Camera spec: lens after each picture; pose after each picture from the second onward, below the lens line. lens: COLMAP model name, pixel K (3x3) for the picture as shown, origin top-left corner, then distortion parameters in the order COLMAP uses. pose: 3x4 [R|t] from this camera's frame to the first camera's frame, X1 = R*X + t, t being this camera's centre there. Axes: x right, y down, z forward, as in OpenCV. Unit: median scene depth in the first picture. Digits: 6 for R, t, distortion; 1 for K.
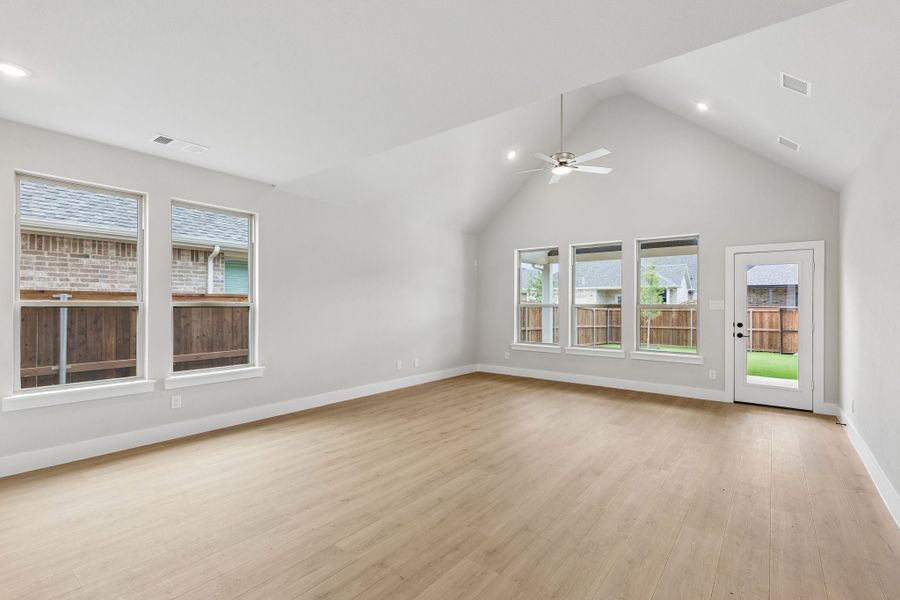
lens RADIAL K [[406.8, 0, 447.7], [0, 406.8, 299.1], [0, 0, 1]] dist [0.003618, -0.000963]
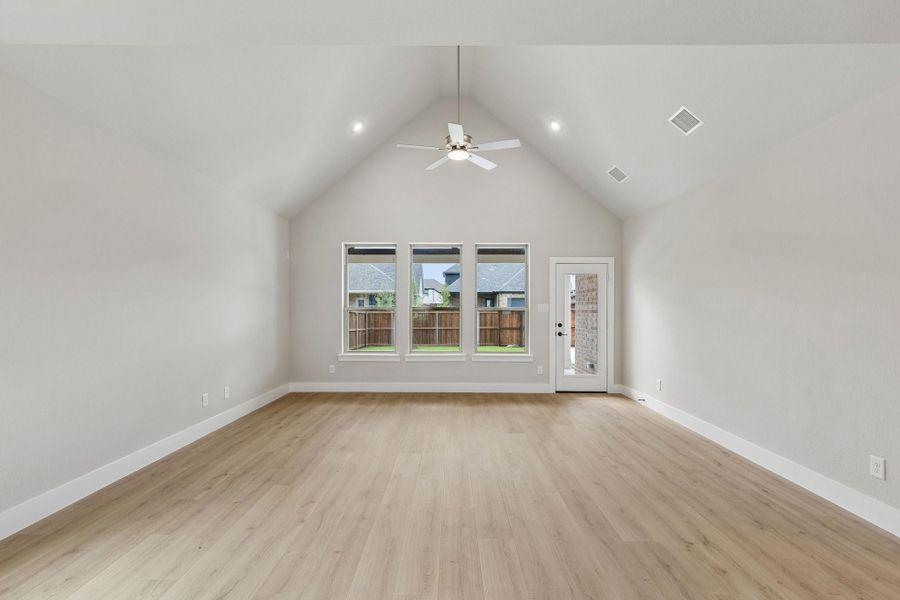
lens RADIAL K [[406.8, 0, 446.4], [0, 406.8, 305.2], [0, 0, 1]] dist [0.003618, -0.000963]
pose [[0.794090, 0.002980, 0.607793, -0.225915], [-0.007452, 0.999961, 0.004833, 0.003675], [-0.607754, -0.008367, 0.794081, 0.257895]]
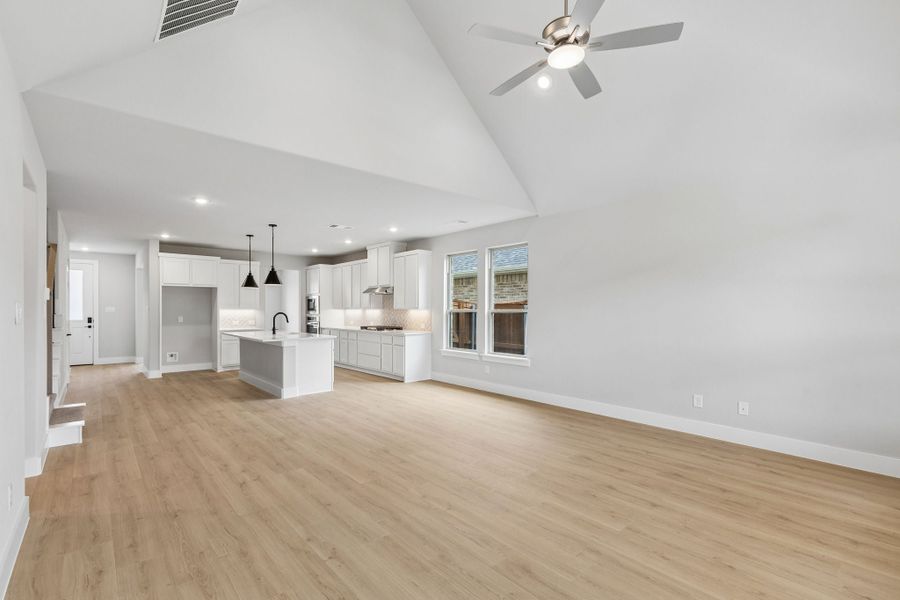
lens RADIAL K [[406.8, 0, 453.6], [0, 406.8, 306.2], [0, 0, 1]] dist [0.003618, -0.000963]
pose [[-0.170950, -0.012044, -0.985206, 0.671897], [0.009591, 0.999858, -0.013887, 0.010157], [0.985233, -0.011823, -0.170810, 0.769404]]
